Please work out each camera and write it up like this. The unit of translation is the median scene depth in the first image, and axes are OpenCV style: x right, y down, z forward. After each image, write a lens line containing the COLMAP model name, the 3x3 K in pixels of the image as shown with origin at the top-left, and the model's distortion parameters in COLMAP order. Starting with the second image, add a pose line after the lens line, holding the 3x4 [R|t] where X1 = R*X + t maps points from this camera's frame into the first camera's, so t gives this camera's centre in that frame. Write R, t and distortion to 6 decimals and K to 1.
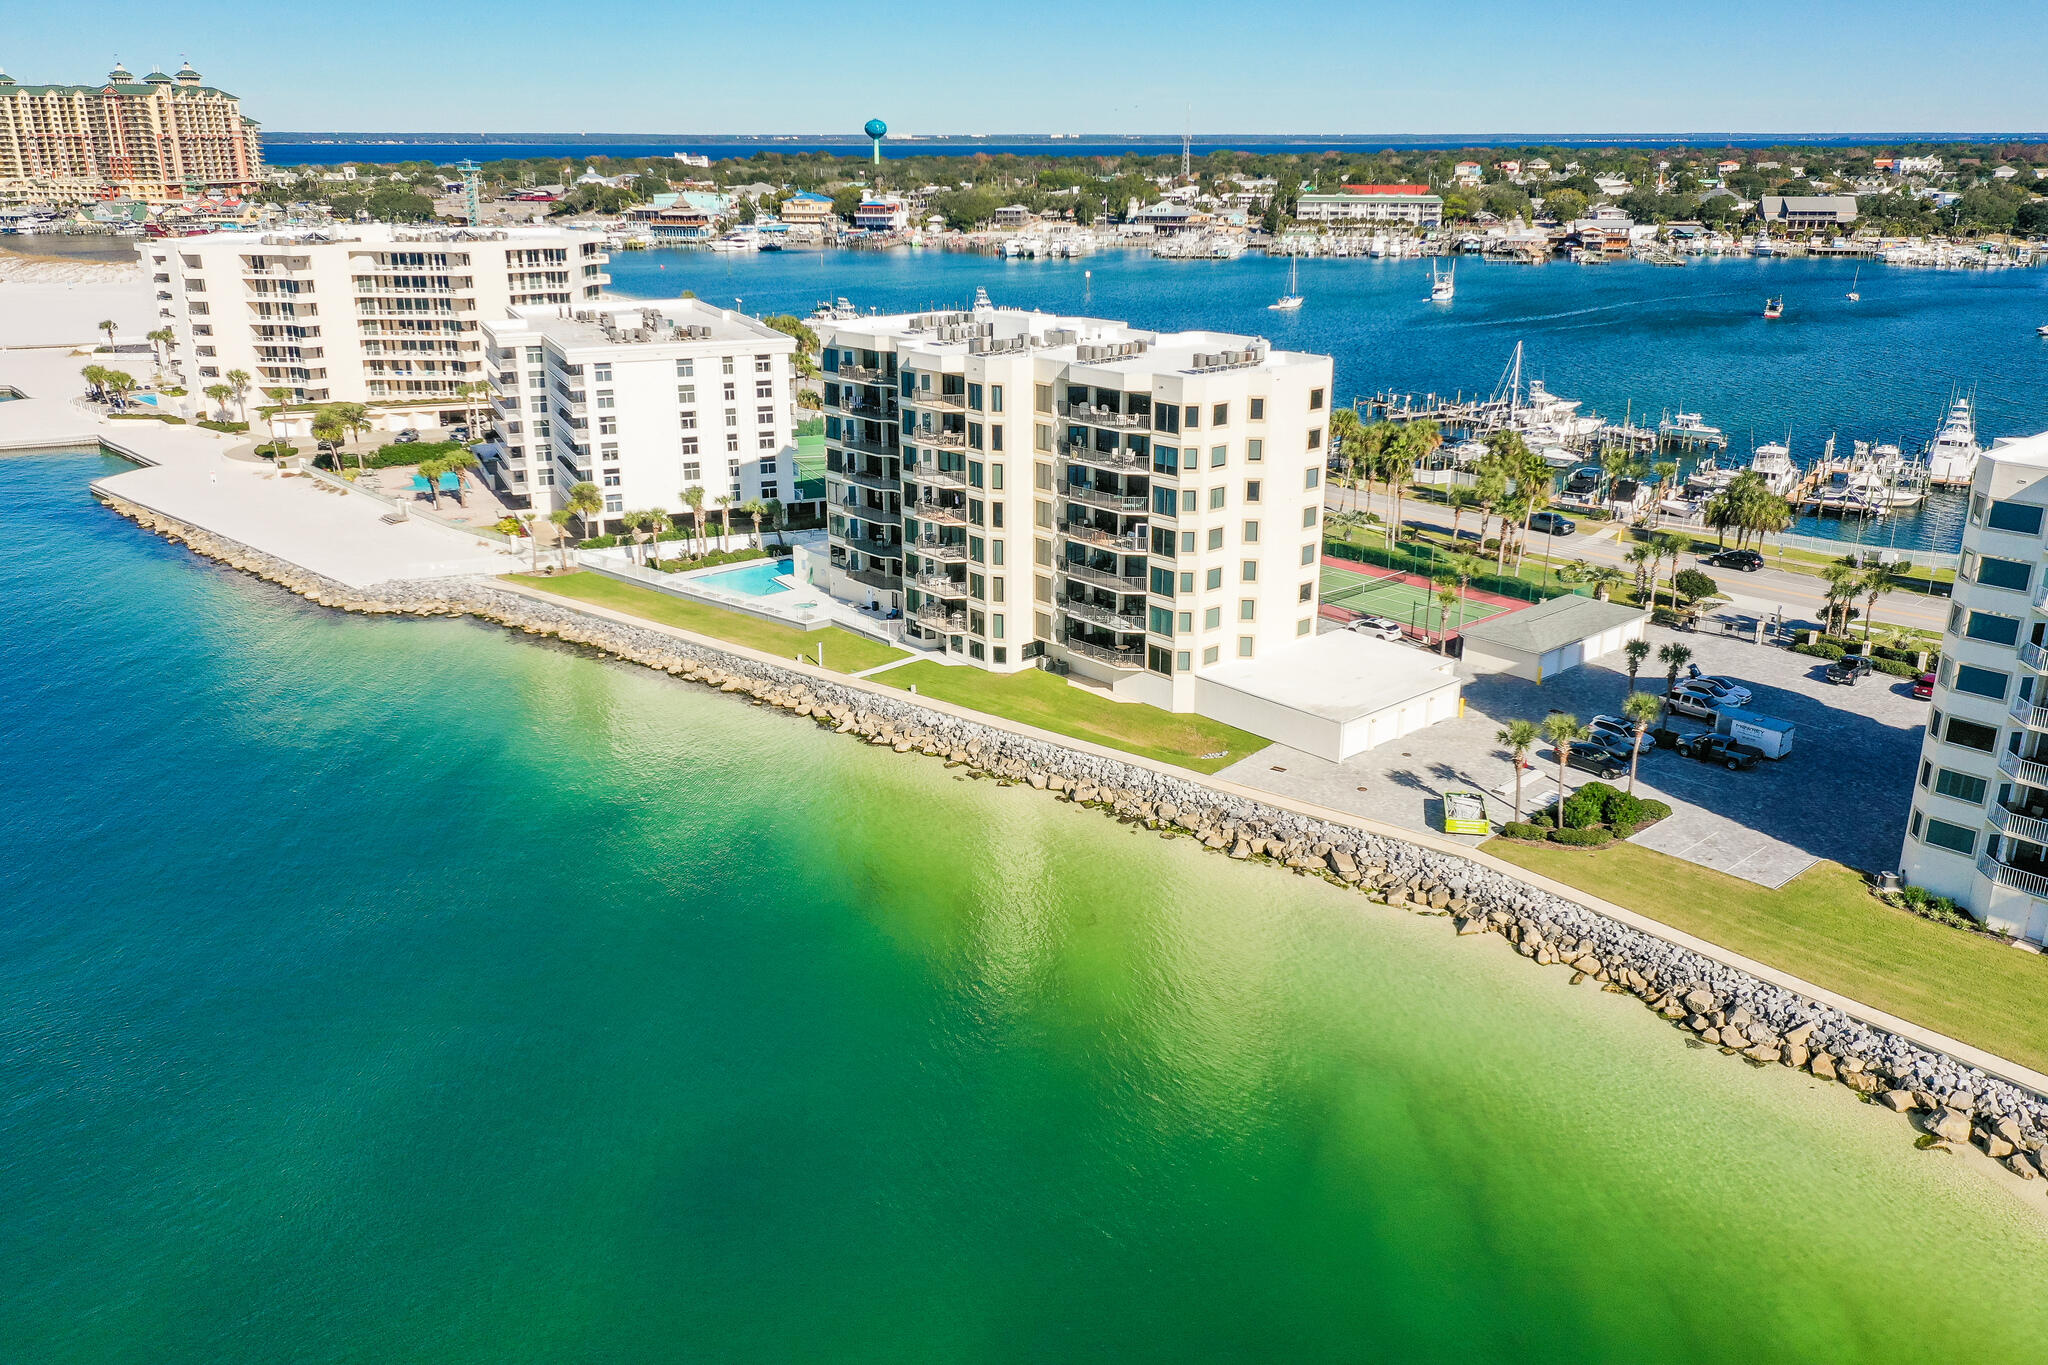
lens RADIAL K [[1604.2, 0, 1024.0], [0, 1604.2, 682.5], [0, 0, 1]] dist [0.002695, 0.000695]
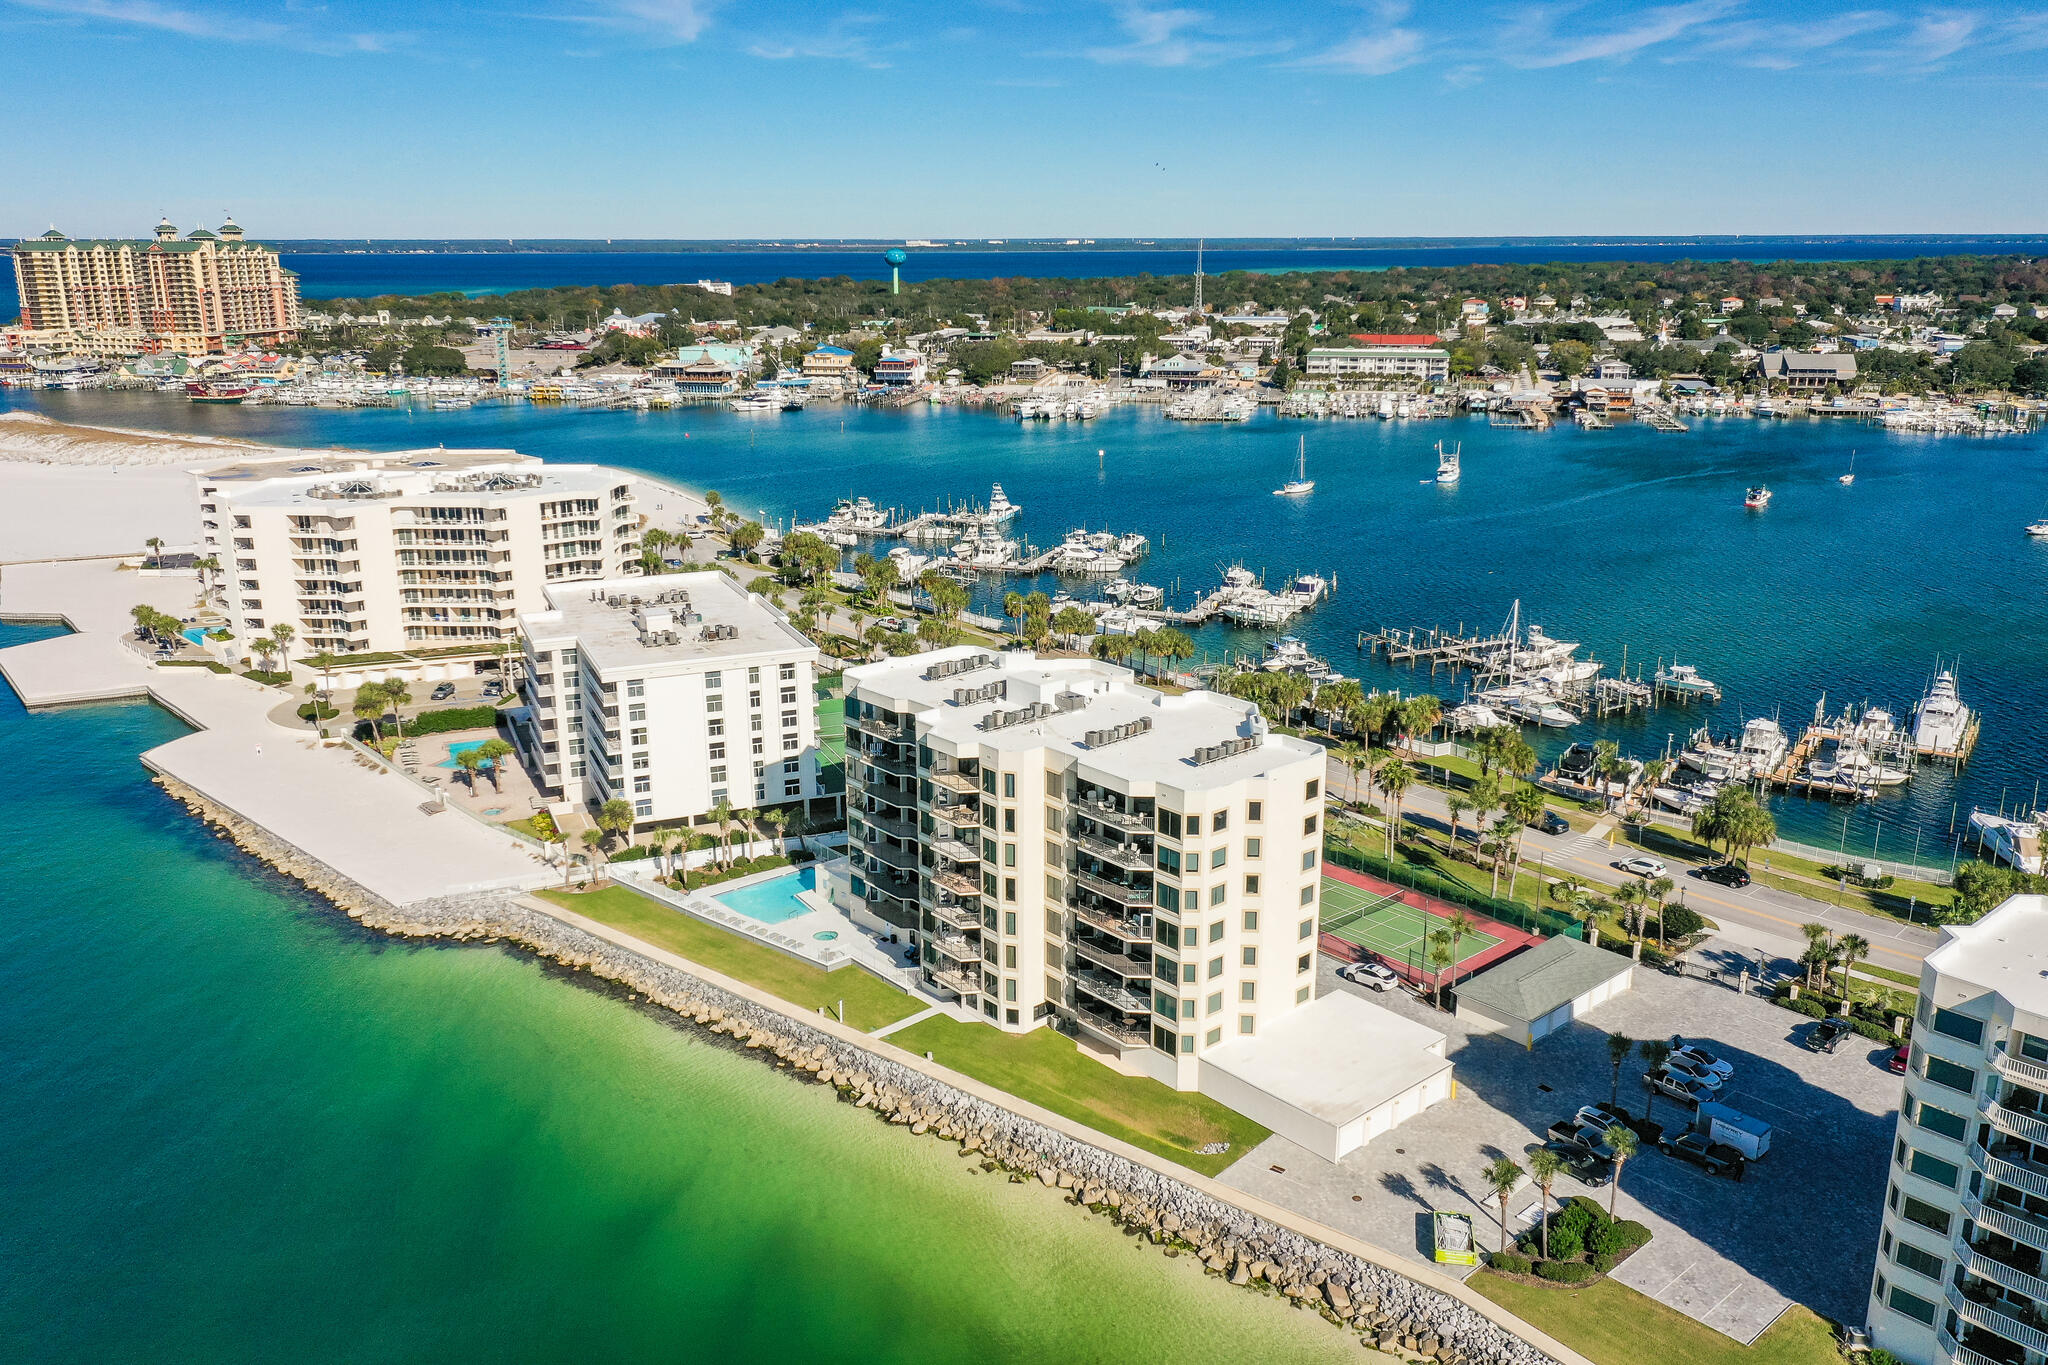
lens RADIAL K [[1604.7, 0, 1024.0], [0, 1604.7, 682.5], [0, 0, 1]] dist [0.001283, 0.001199]
pose [[0.999945, -0.000927, -0.010474, 0.002608], [0.000306, 0.998249, -0.059157, -0.124623], [0.010510, 0.059151, 0.998194, -0.041643]]
